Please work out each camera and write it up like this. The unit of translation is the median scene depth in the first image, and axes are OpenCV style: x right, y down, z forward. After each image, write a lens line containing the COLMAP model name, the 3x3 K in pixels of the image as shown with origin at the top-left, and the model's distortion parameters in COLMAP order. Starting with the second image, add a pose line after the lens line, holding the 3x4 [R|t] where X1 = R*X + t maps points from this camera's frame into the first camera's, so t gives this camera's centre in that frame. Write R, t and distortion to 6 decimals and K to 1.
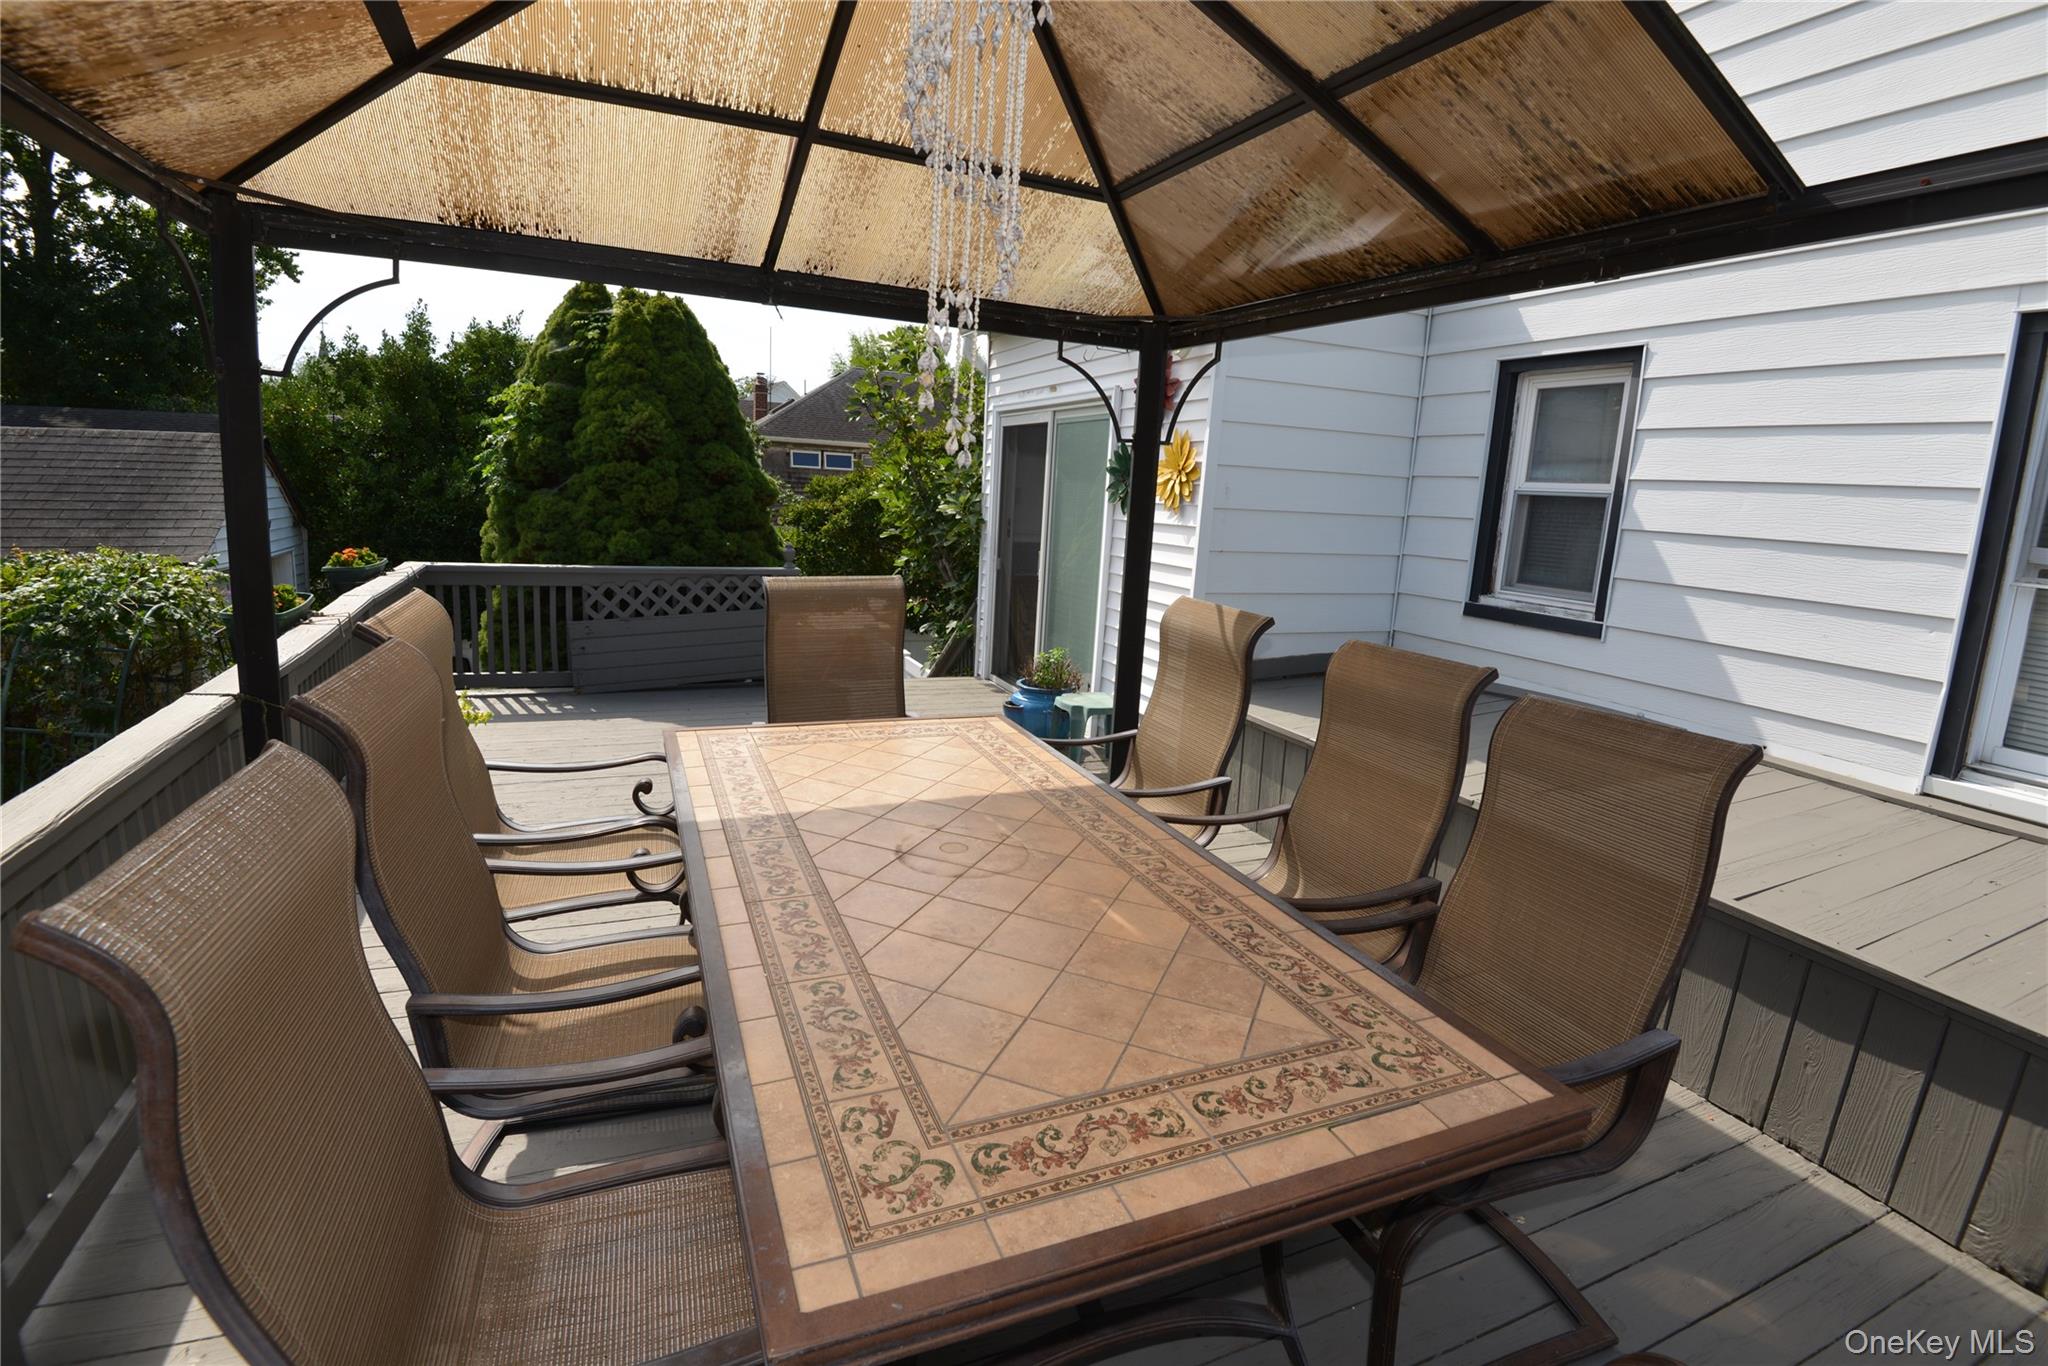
lens RADIAL K [[957.0, 0, 1027.1], [0, 957.0, 654.8], [0, 0, 1]] dist [-0.046440, -0.001317]
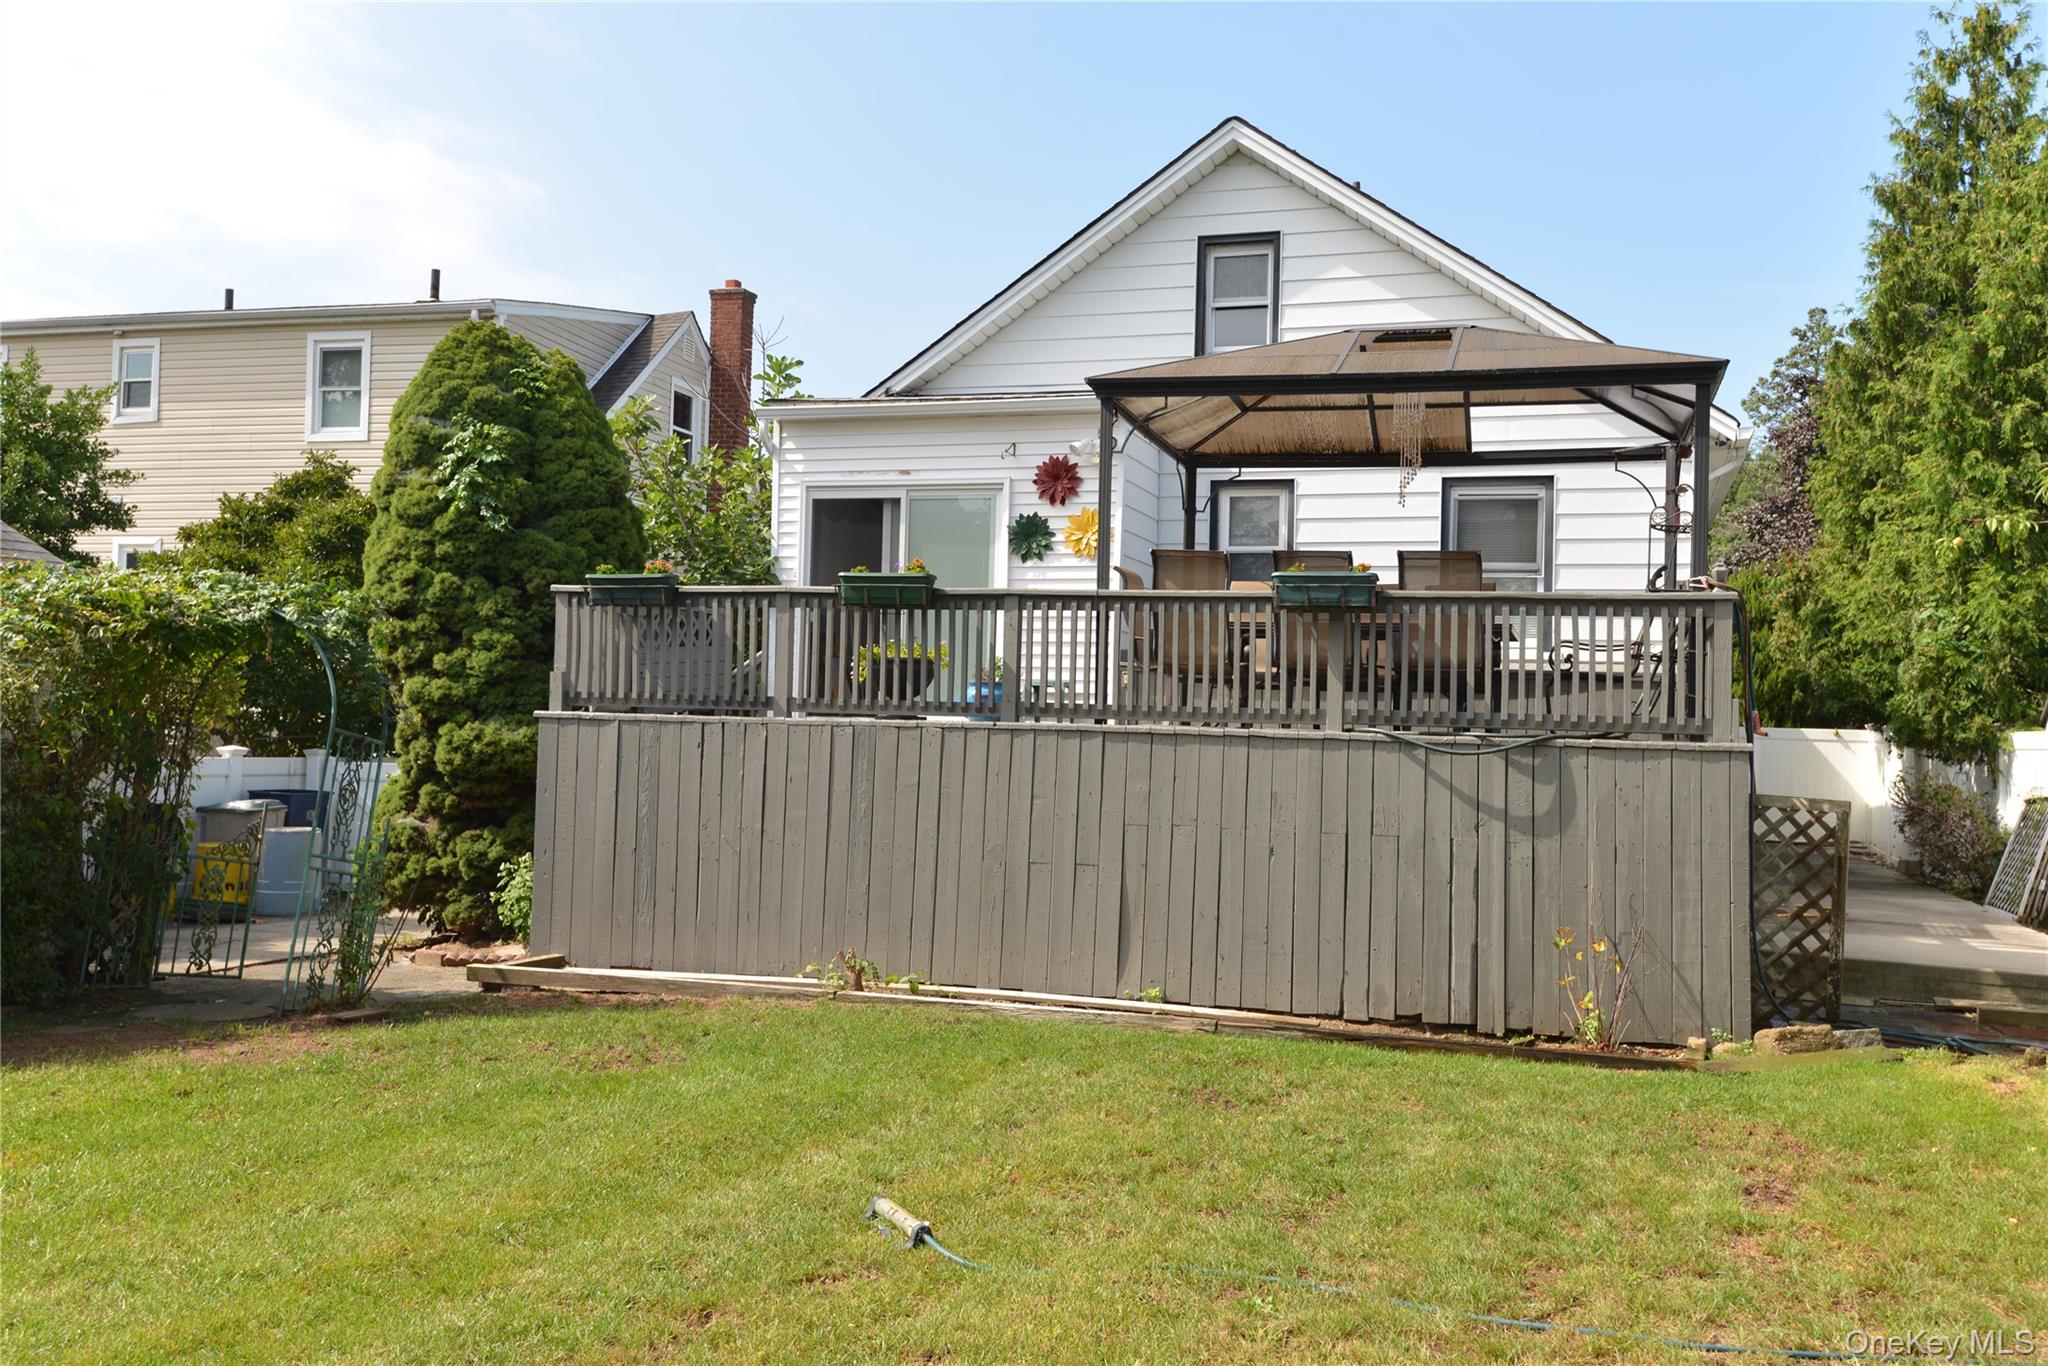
lens RADIAL K [[1729.5, 0, 1021.9], [0, 1729.5, 639.1], [0, 0, 1]] dist [0.009264, 0.001247]
pose [[0.669780, 0.003221, 0.742552, -2.690253], [0.134787, 0.982851, -0.125841, 0.436337], [-0.730224, 0.184373, 0.657860, -1.060530]]
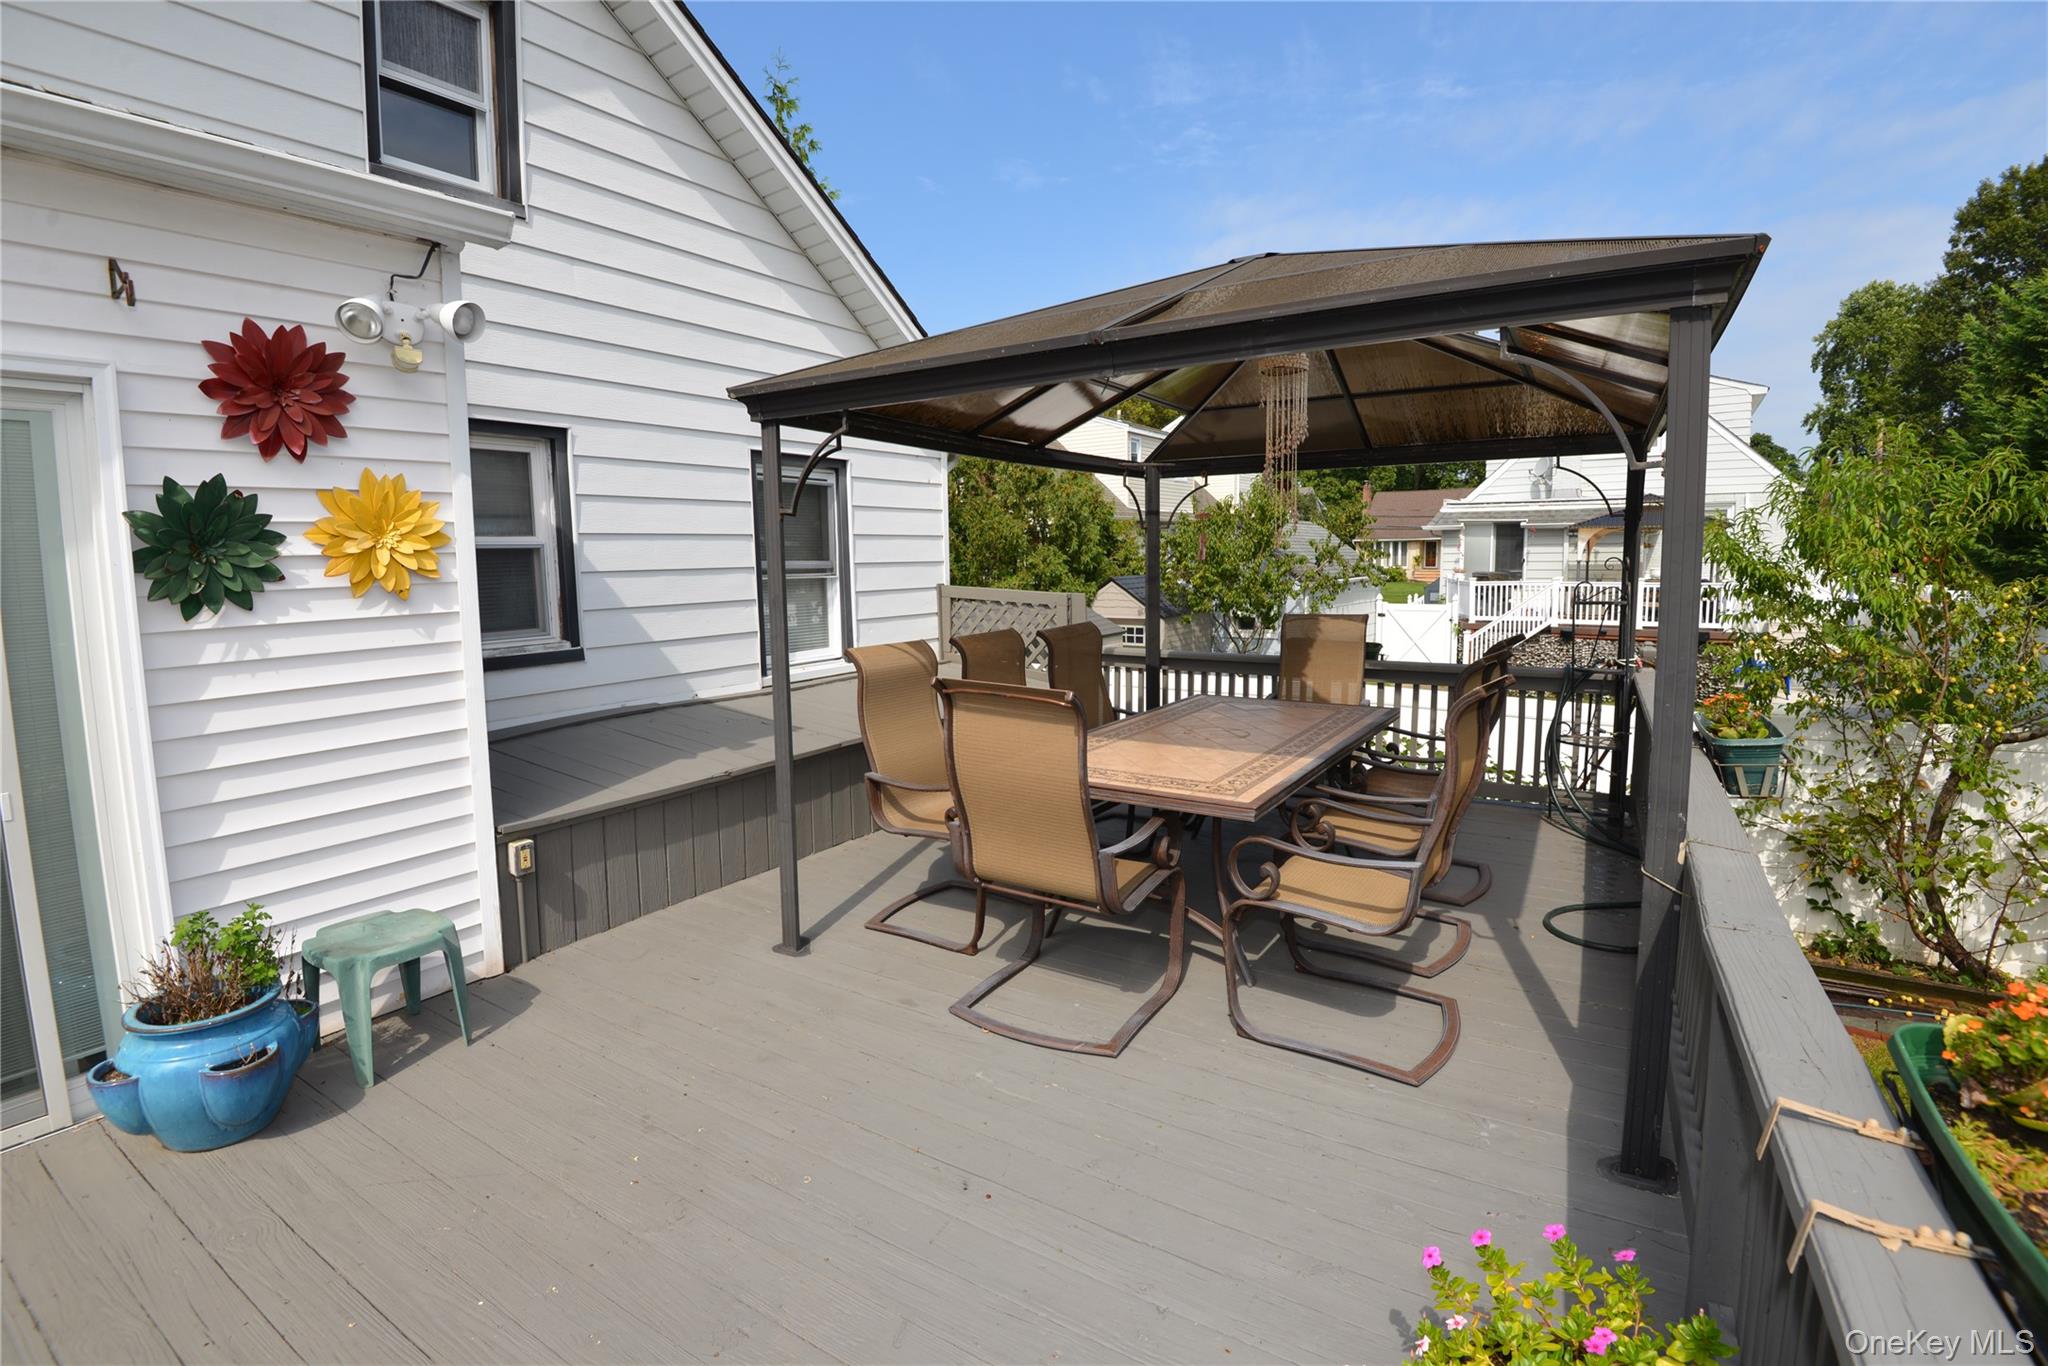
lens RADIAL K [[957.0, 0, 1027.1], [0, 957.0, 654.8], [0, 0, 1]] dist [-0.046440, -0.001317]
pose [[-0.563411, -0.125097, 0.816651, -0.808786], [0.132994, 0.961846, 0.239092, -0.263822], [-0.815402, 0.243316, -0.525277, 1.258737]]
